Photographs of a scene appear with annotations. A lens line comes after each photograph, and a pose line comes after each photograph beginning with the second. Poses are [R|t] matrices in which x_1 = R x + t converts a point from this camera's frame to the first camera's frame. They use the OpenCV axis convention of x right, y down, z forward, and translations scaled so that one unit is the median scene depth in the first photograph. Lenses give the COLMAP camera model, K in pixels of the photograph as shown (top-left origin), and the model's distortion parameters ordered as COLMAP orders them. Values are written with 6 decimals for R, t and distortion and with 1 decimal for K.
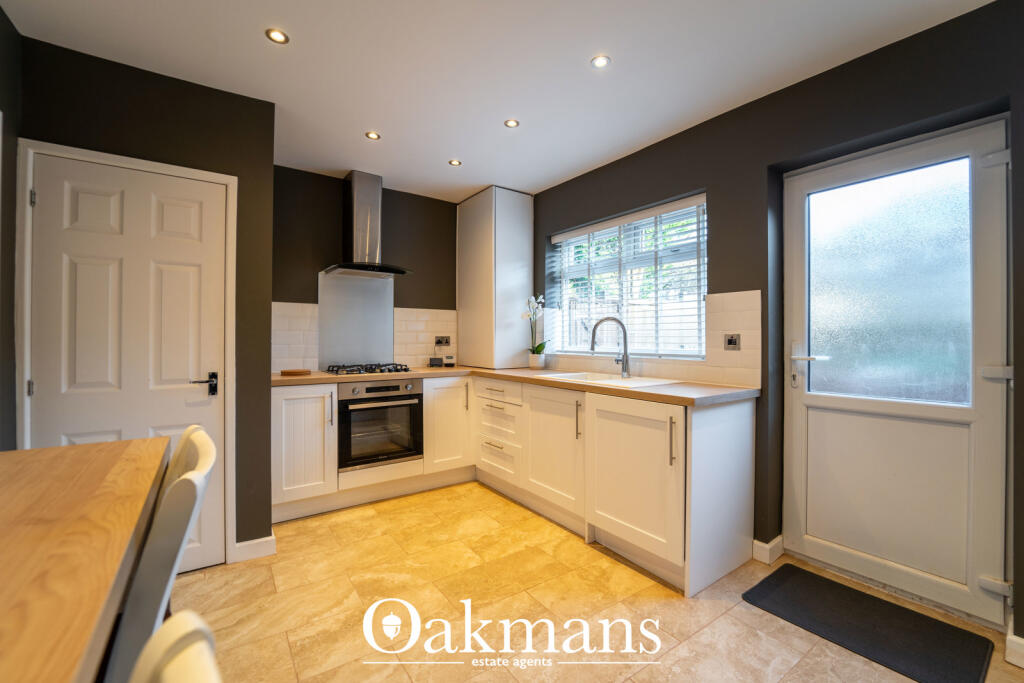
lens RADIAL K [[425.4, 0, 516.2], [0, 425.4, 337.6], [0, 0, 1]] dist [-0.019122, -0.000001]
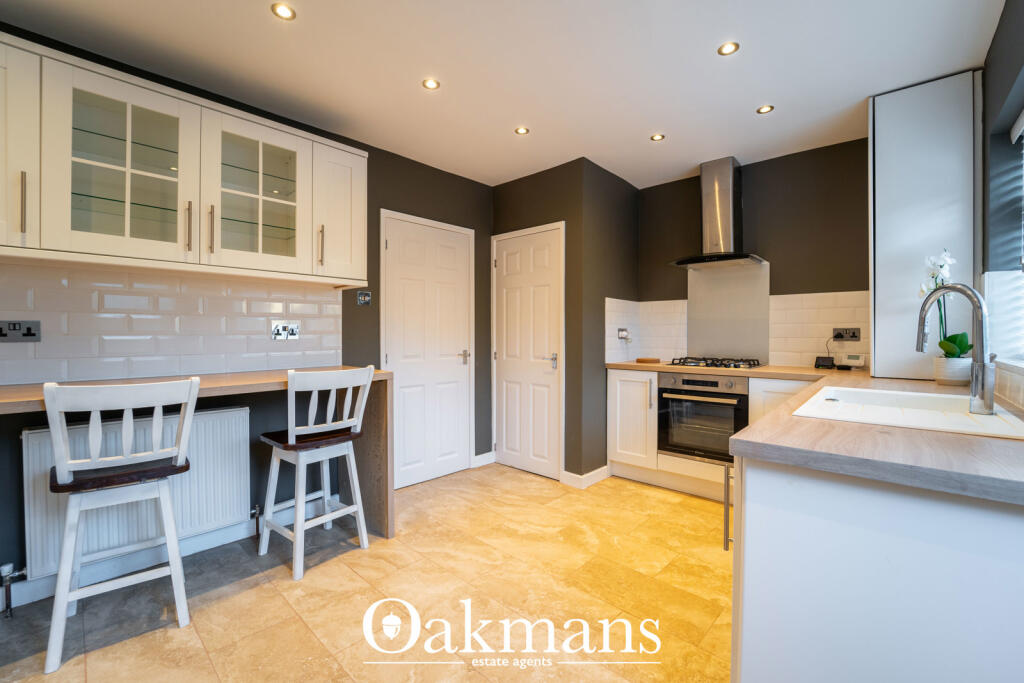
lens RADIAL K [[425.4, 0, 516.2], [0, 425.4, 337.6], [0, 0, 1]] dist [-0.019122, -0.000001]
pose [[0.207213, 0.009726, -0.978248, 0.644188], [0.003415, 0.999937, 0.010665, 0.005820], [0.978290, -0.005551, 0.207166, 0.454679]]
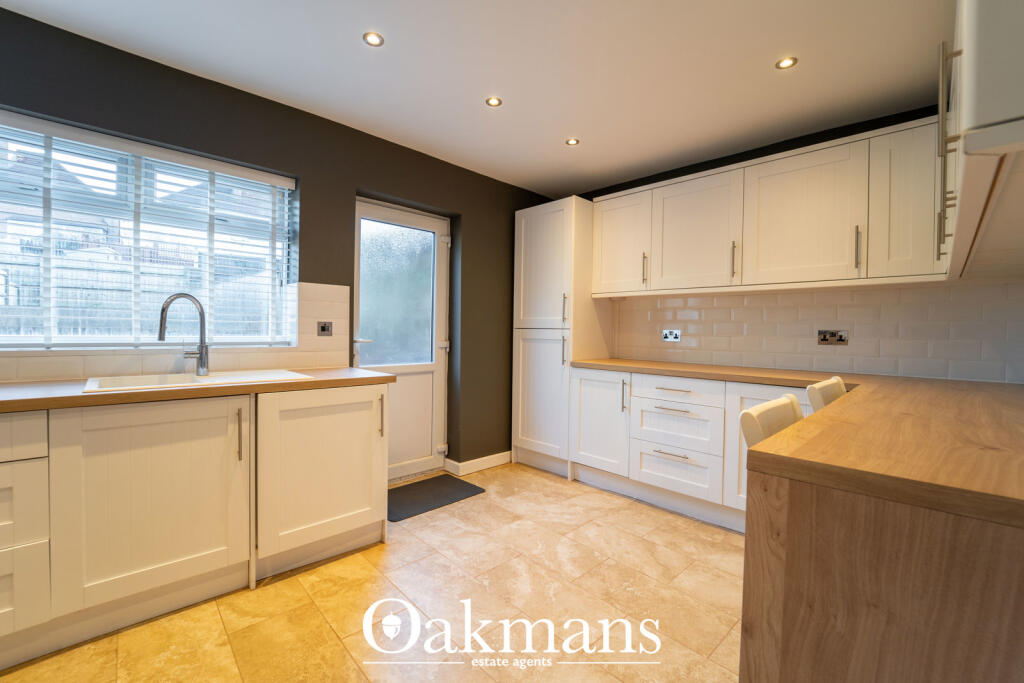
lens RADIAL K [[425.4, 0, 516.2], [0, 425.4, 337.6], [0, 0, 1]] dist [-0.019122, -0.000001]
pose [[-0.148744, -0.023066, 0.988607, -0.617374], [-0.022121, 0.999555, 0.019993, 0.000226], [-0.988628, -0.018895, -0.149188, 0.611639]]
